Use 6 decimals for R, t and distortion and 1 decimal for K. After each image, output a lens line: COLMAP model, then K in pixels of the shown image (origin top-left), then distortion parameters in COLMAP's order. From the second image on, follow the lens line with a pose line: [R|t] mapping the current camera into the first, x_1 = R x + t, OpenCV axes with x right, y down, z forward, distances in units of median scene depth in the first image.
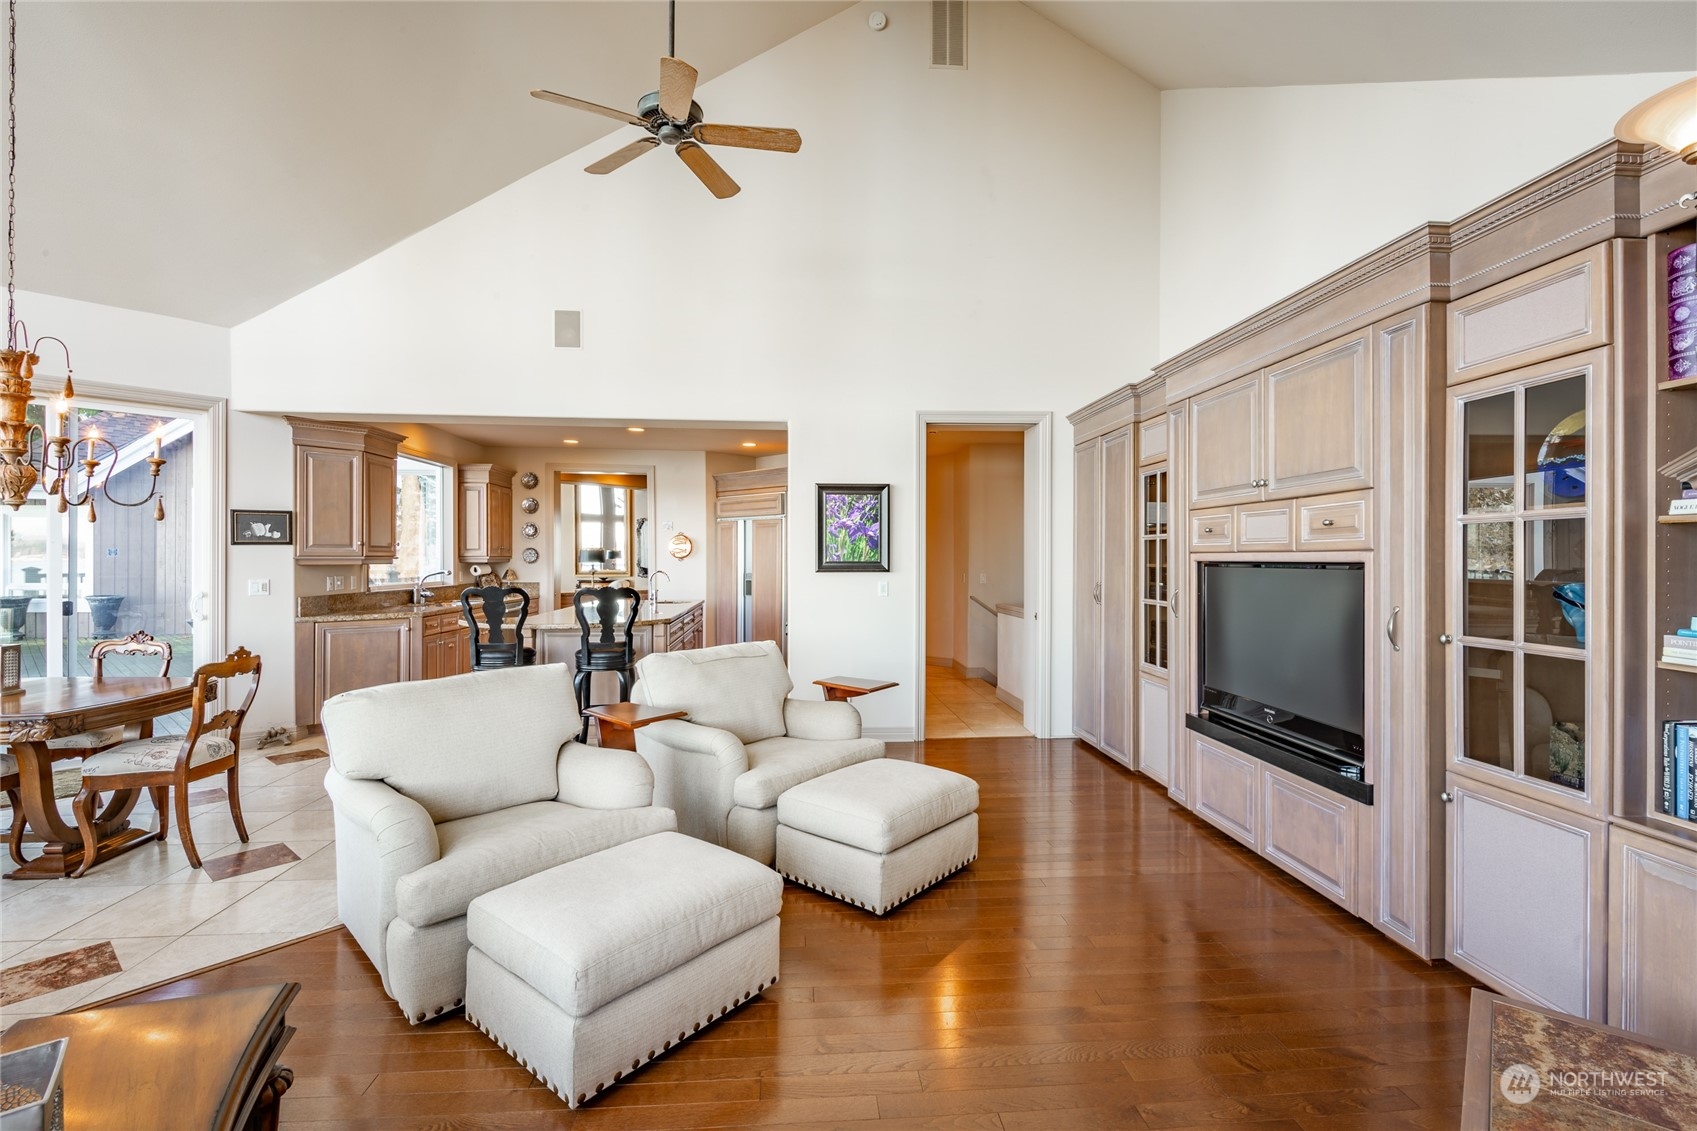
lens RADIAL K [[750.4, 0, 849.7], [0, 750.4, 561.0], [0, 0, 1]] dist [-0.003734, -0.000877]
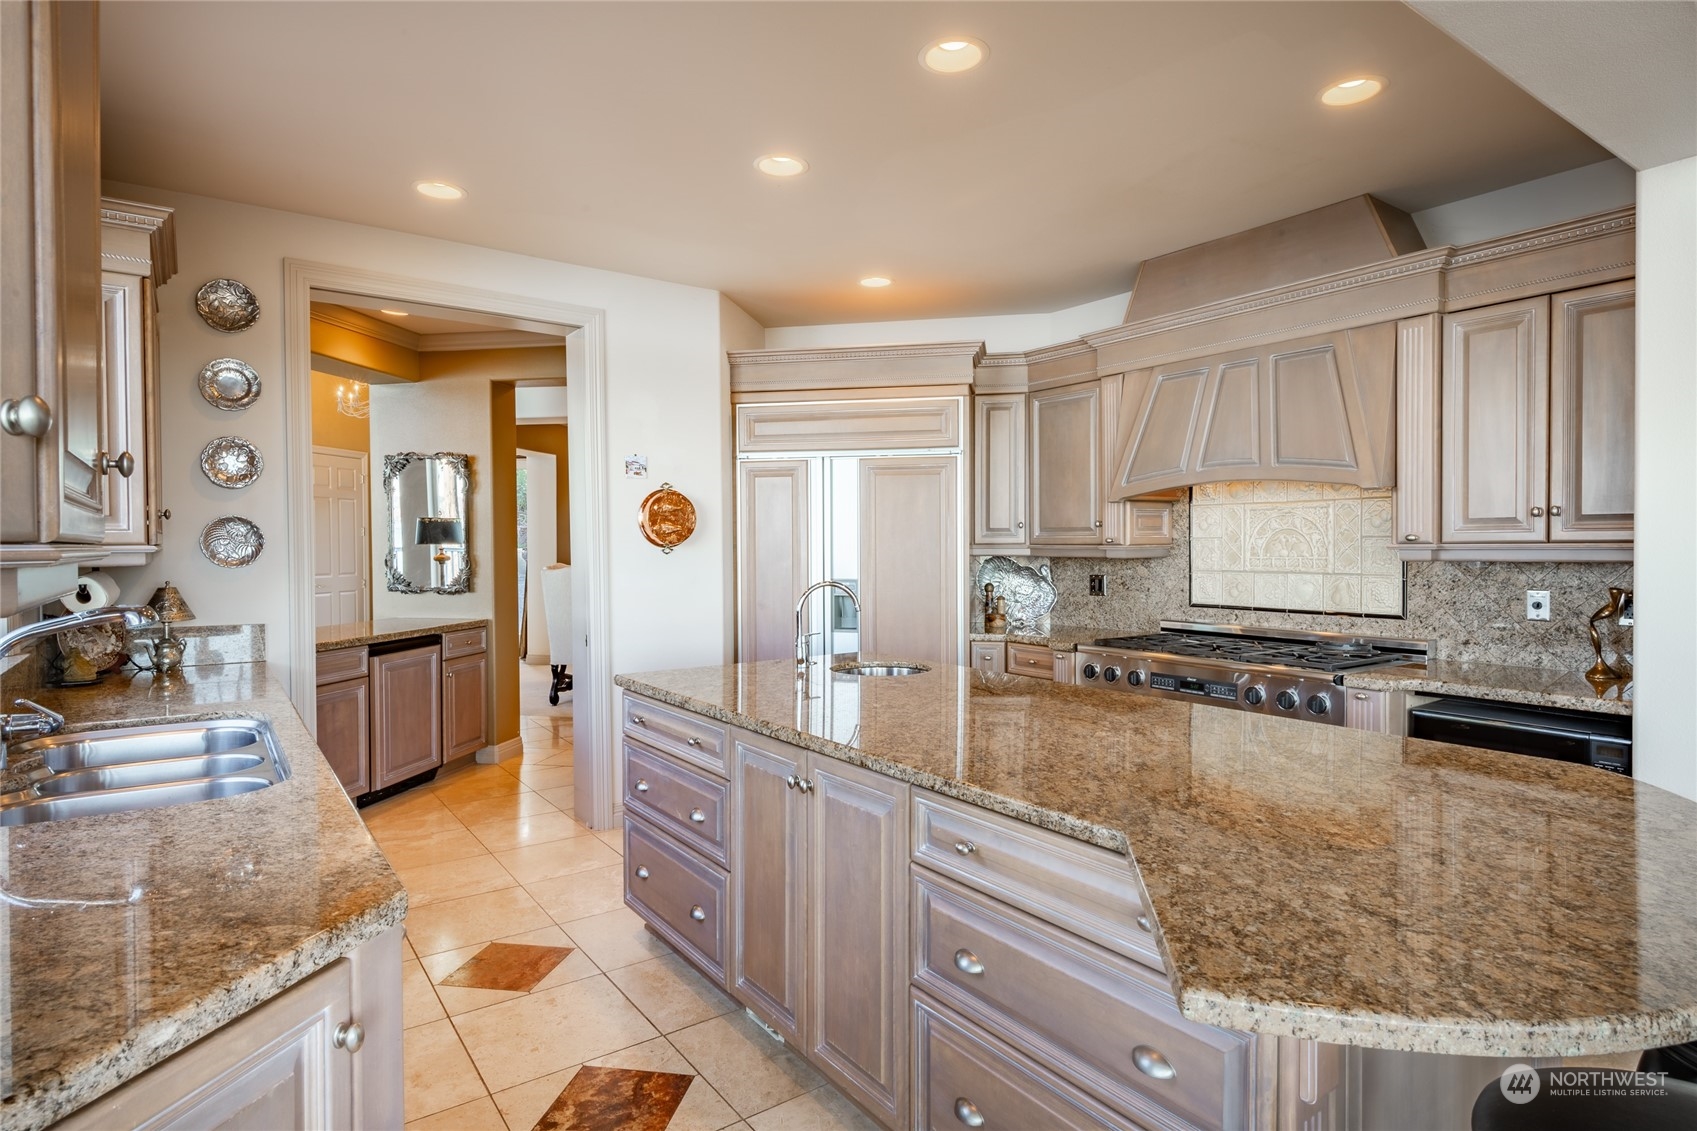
lens RADIAL K [[893.7, 0, 845.4], [0, 893.7, 560.1], [0, 0, 1]] dist [-0.000438, -0.000632]
pose [[0.852304, -0.014845, 0.522835, -0.404676], [0.008386, 0.999857, 0.014718, -0.001886], [-0.522979, -0.008160, 0.852307, 0.538561]]
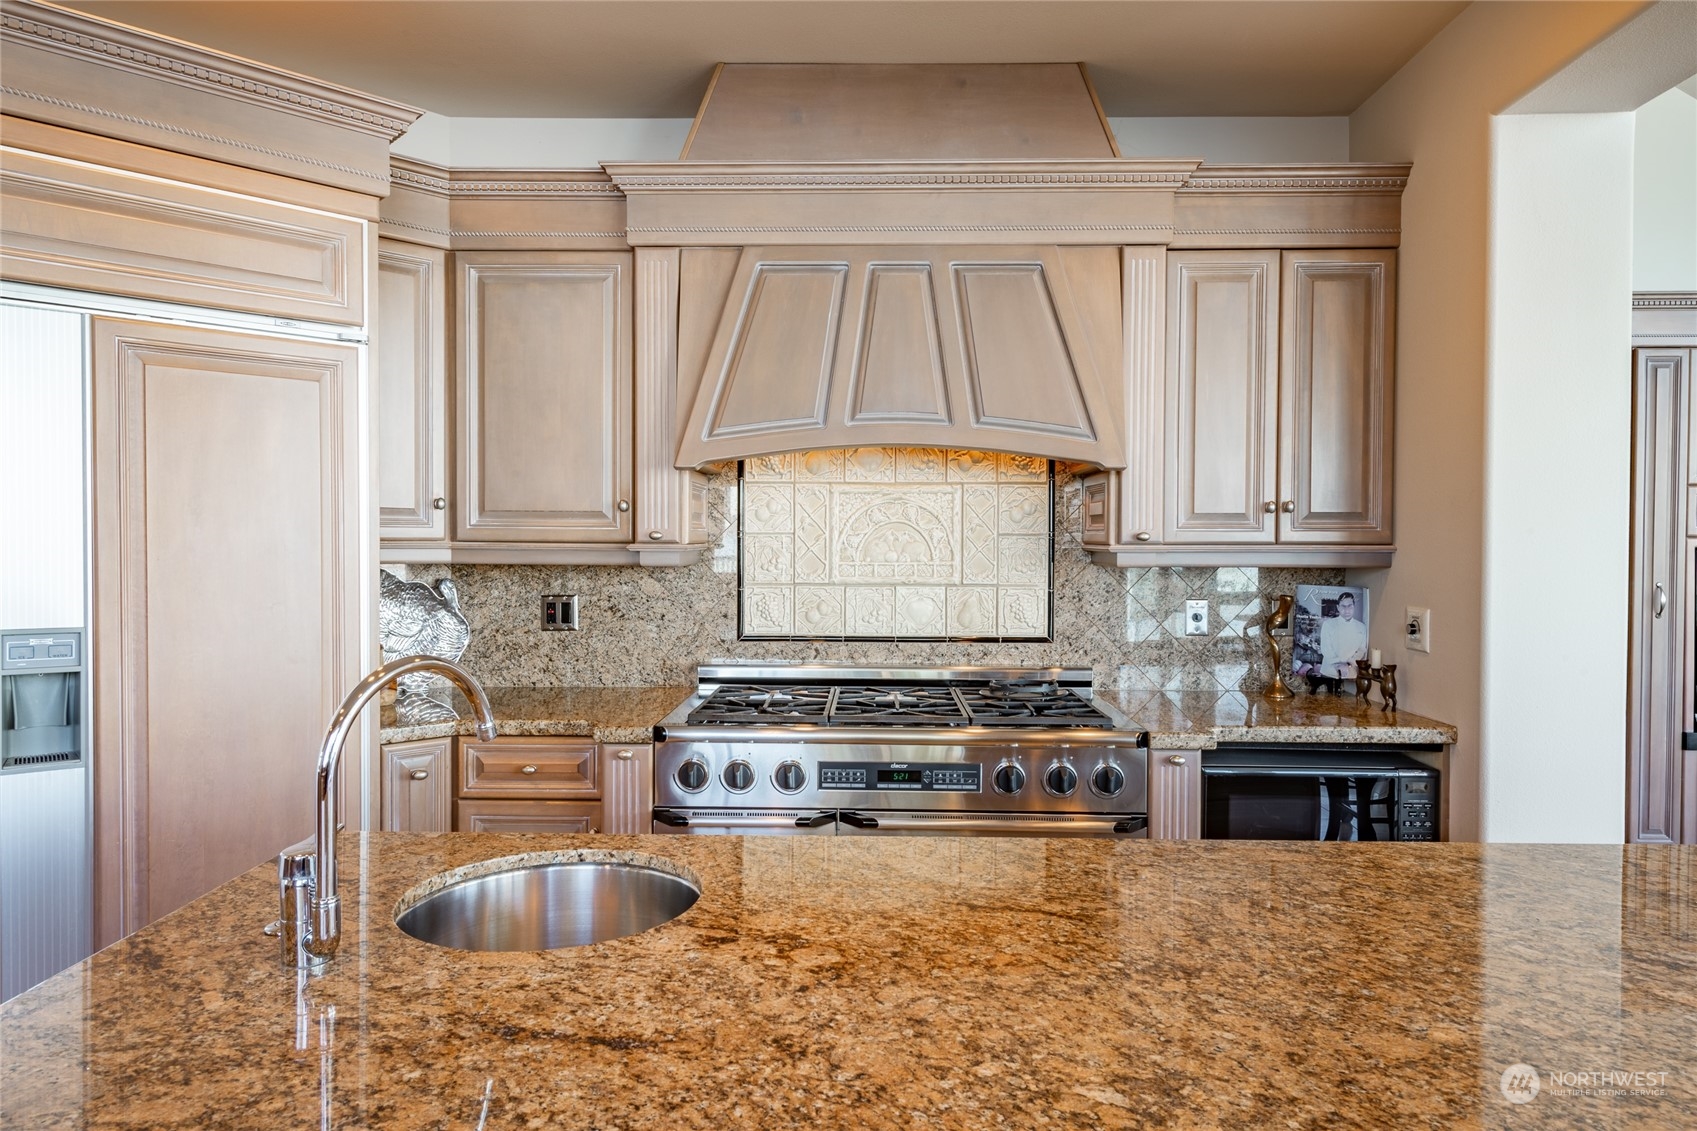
lens RADIAL K [[1052.0, 0, 849.1], [0, 1052.0, 560.5], [0, 0, 1]] dist [0.023380, -0.001057]
pose [[0.083270, -0.018064, 0.996363, -0.350432], [0.000813, 0.999837, 0.018059, -0.002248], [-0.996527, -0.000694, 0.083271, 0.786721]]
